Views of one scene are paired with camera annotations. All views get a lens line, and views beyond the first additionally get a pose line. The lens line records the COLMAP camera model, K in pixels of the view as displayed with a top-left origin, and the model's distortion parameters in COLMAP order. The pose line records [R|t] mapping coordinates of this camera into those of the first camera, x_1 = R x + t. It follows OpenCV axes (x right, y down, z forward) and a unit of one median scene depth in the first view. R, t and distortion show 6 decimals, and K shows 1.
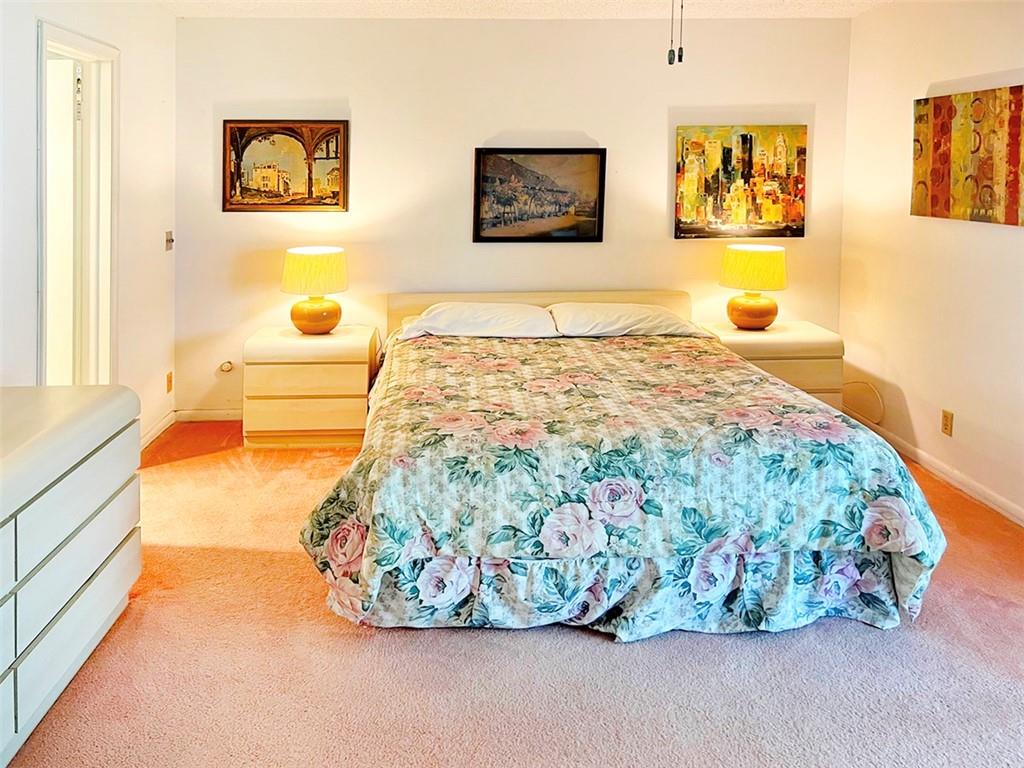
lens RADIAL K [[873.1, 0, 512.0], [0, 873.1, 384.0], [0, 0, 1]] dist [0.086888, -0.116715]
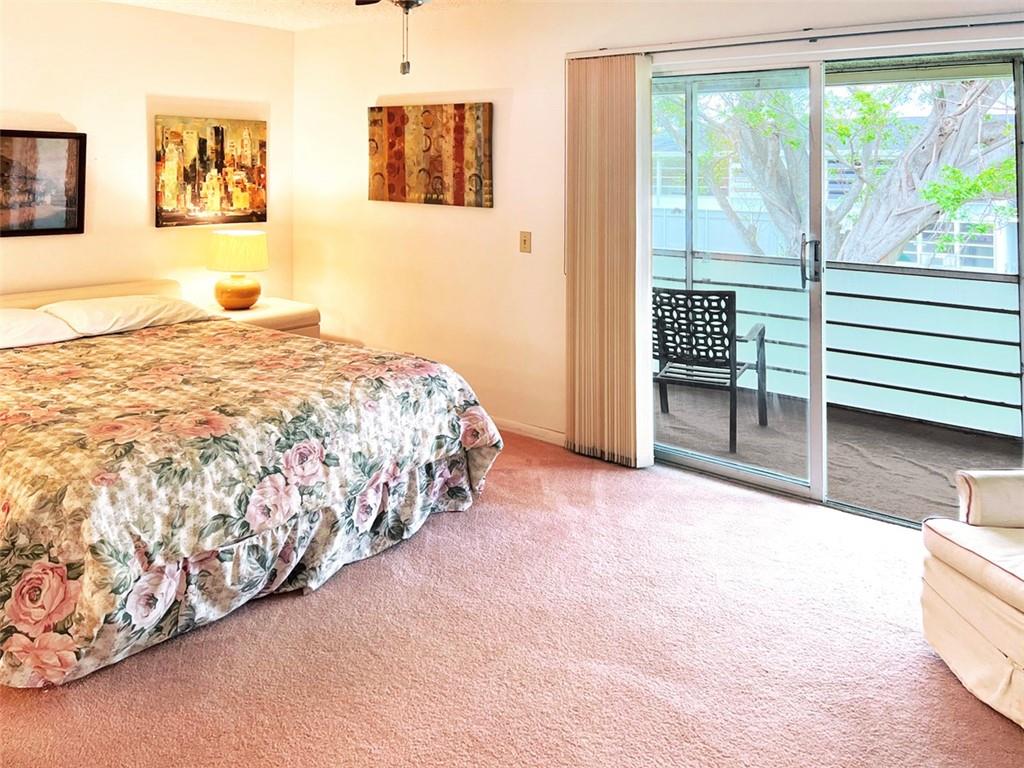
lens RADIAL K [[873.1, 0, 512.0], [0, 873.1, 384.0], [0, 0, 1]] dist [0.086888, -0.116715]
pose [[0.626785, -0.180482, 0.758002, -0.504350], [0.173866, 0.980673, 0.089732, -0.015339], [-0.759547, 0.075547, 0.646051, 0.081707]]
